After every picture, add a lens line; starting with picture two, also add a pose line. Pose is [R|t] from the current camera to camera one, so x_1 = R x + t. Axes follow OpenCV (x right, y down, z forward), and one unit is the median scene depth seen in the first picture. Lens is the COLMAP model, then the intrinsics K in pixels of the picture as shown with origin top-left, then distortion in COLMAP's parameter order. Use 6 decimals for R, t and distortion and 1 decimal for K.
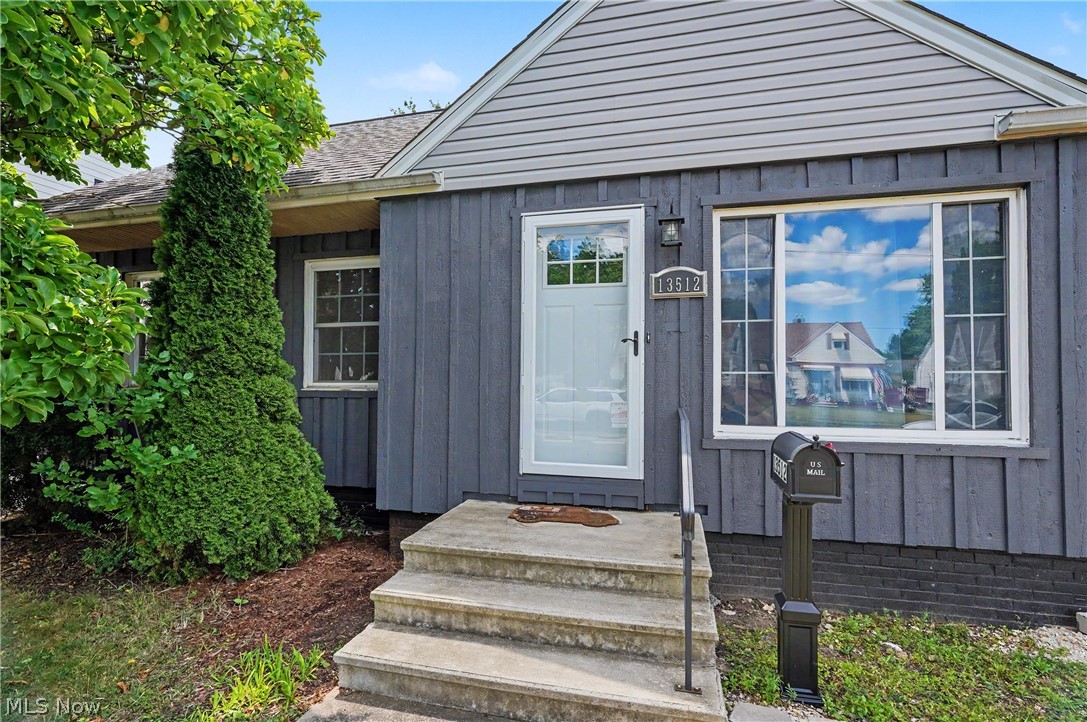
lens RADIAL K [[495.7, 0, 543.0], [0, 495.7, 369.4], [0, 0, 1]] dist [-0.012150, 0.001367]
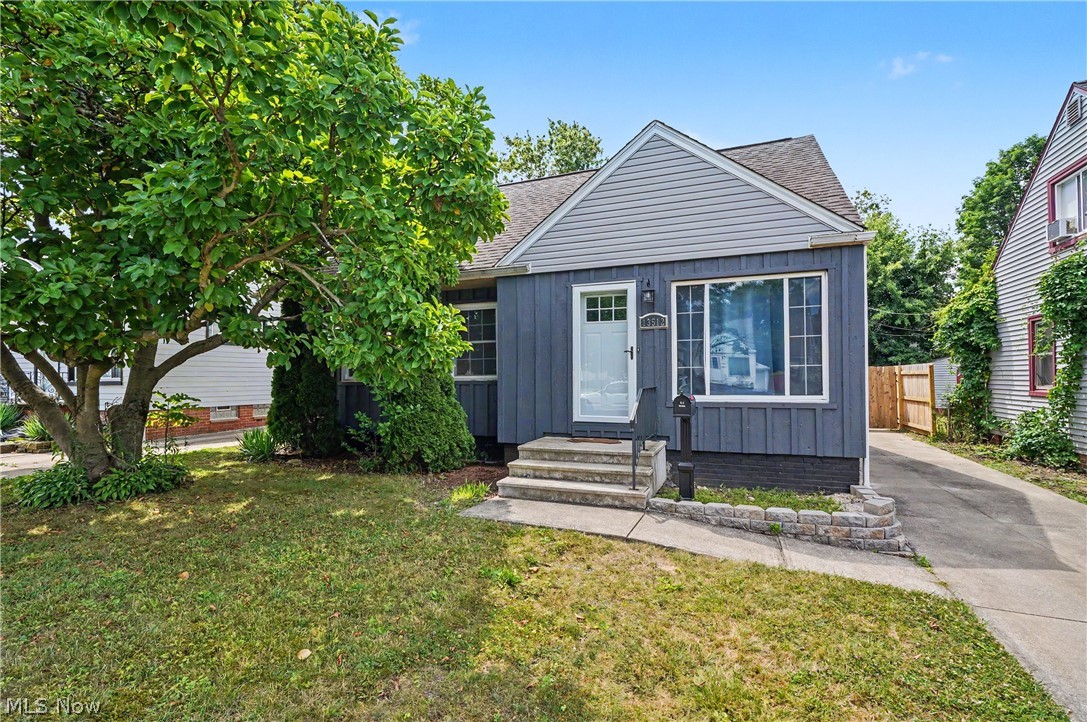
lens RADIAL K [[495.7, 0, 542.8], [0, 495.7, 364.7], [0, 0, 1]] dist [-0.012150, 0.001367]
pose [[0.990993, -0.014822, -0.133092, 0.101467], [0.014536, 0.999889, -0.003121, -0.005902], [0.133124, 0.001158, 0.991099, -0.969397]]
